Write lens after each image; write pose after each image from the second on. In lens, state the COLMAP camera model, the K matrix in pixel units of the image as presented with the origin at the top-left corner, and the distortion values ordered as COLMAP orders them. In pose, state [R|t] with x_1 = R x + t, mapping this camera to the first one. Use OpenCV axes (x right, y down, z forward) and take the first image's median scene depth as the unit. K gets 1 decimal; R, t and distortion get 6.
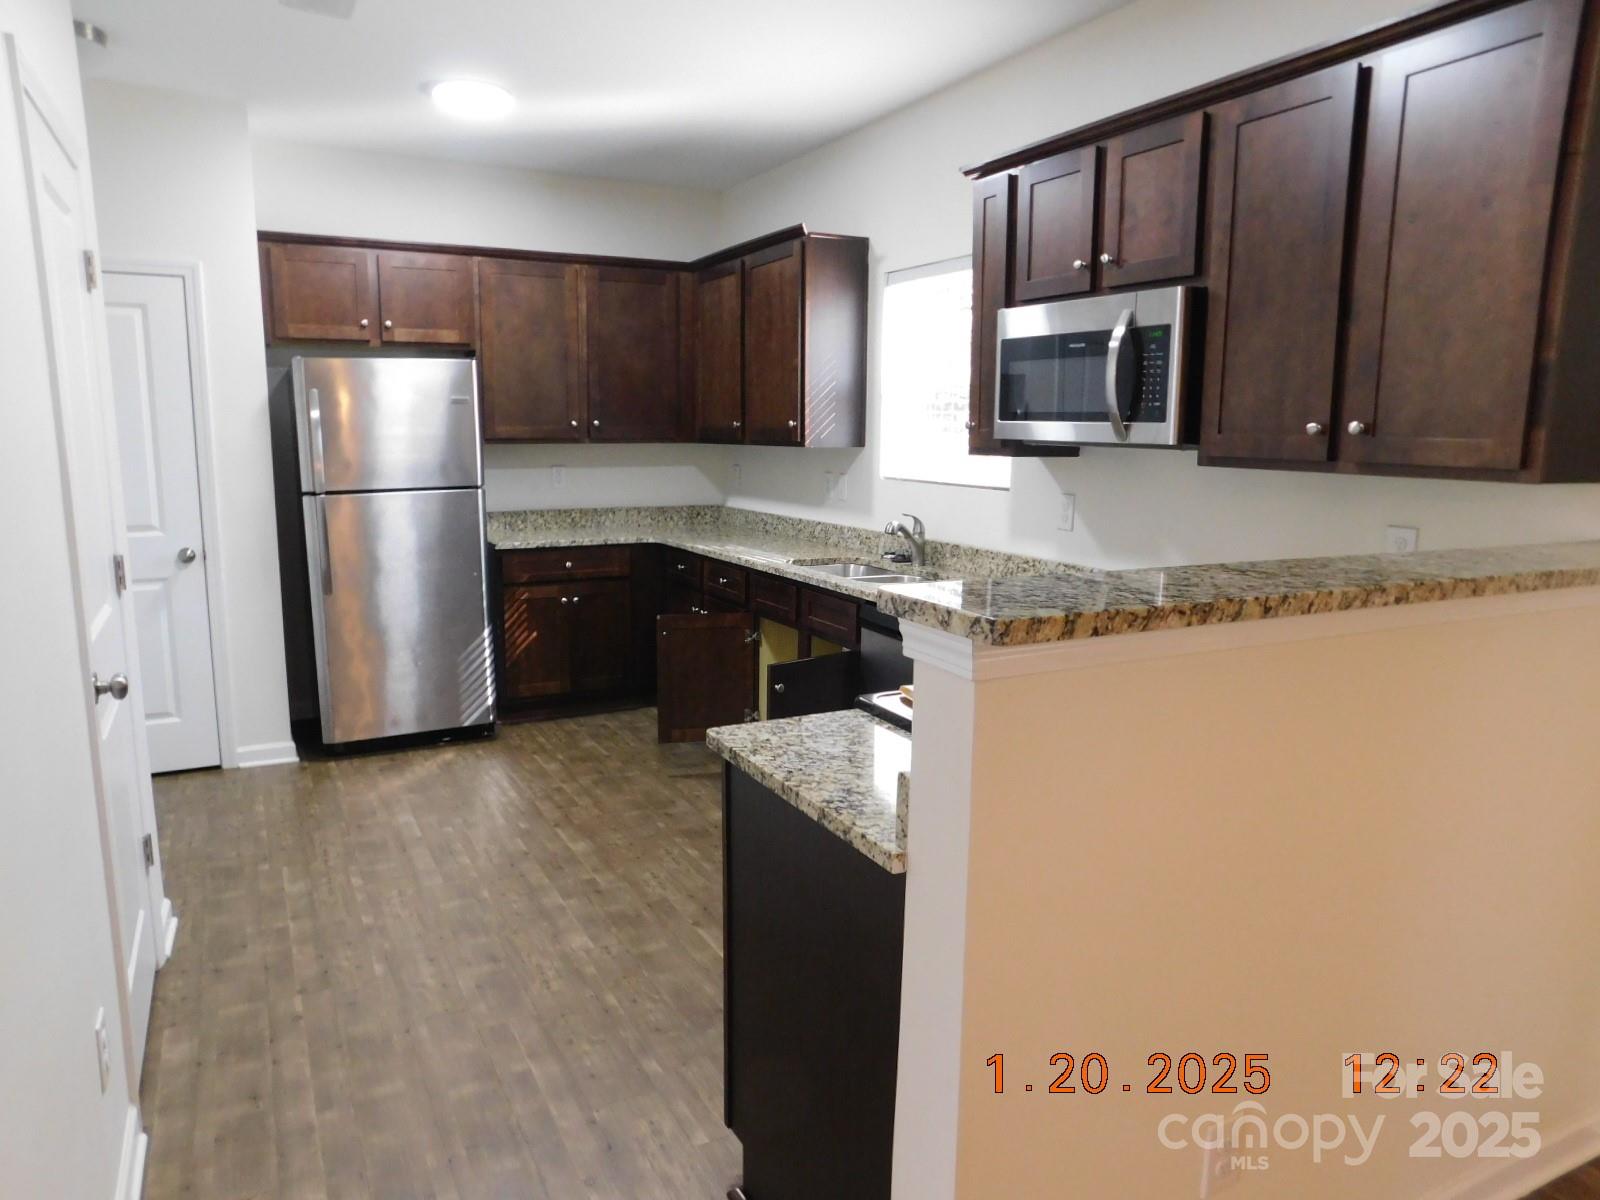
lens RADIAL K [[1073.4, 0, 800.4], [0, 1073.4, 600.4], [0, 0, 1]] dist [-0.003777, -0.000351]
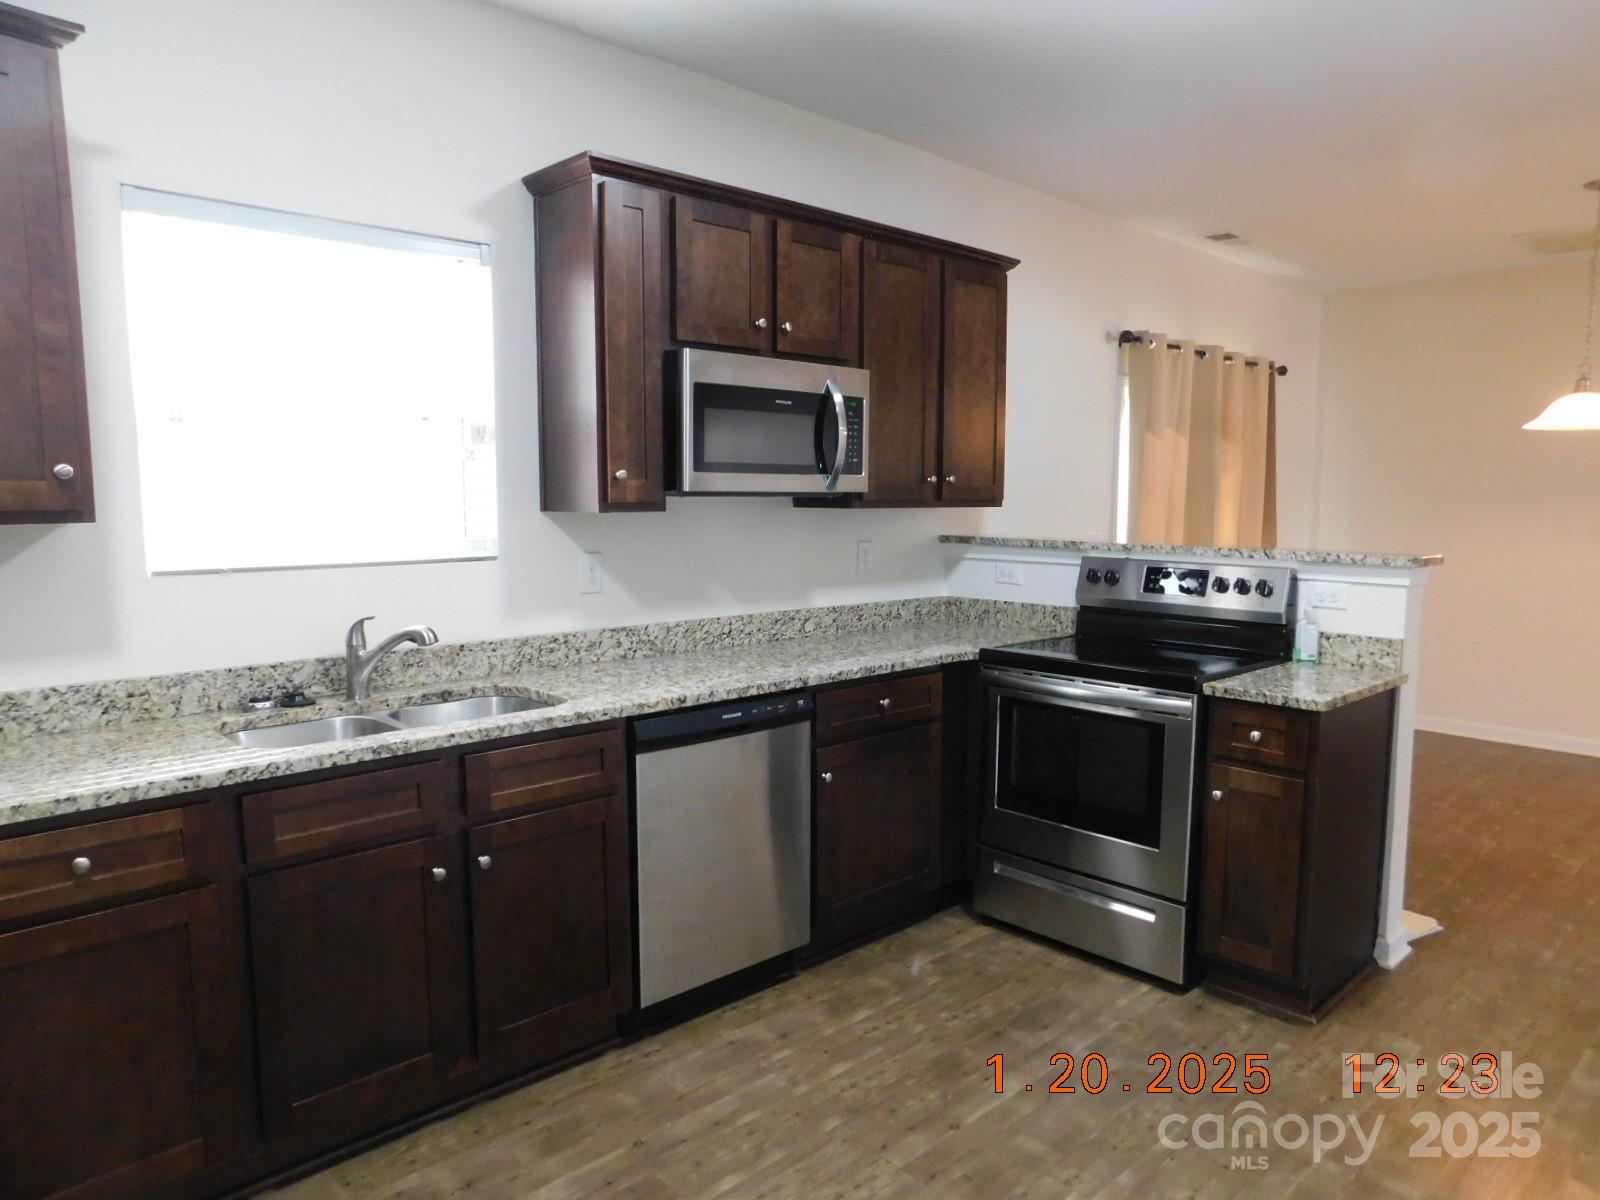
lens RADIAL K [[1073.4, 0, 801.5], [0, 1073.4, 602.9], [0, 0, 1]] dist [-0.003777, -0.000351]
pose [[-0.267934, -0.108659, 0.957290, -0.648351], [0.154333, 0.975948, 0.153973, -0.166876], [-0.950996, 0.188996, -0.244720, 1.047126]]
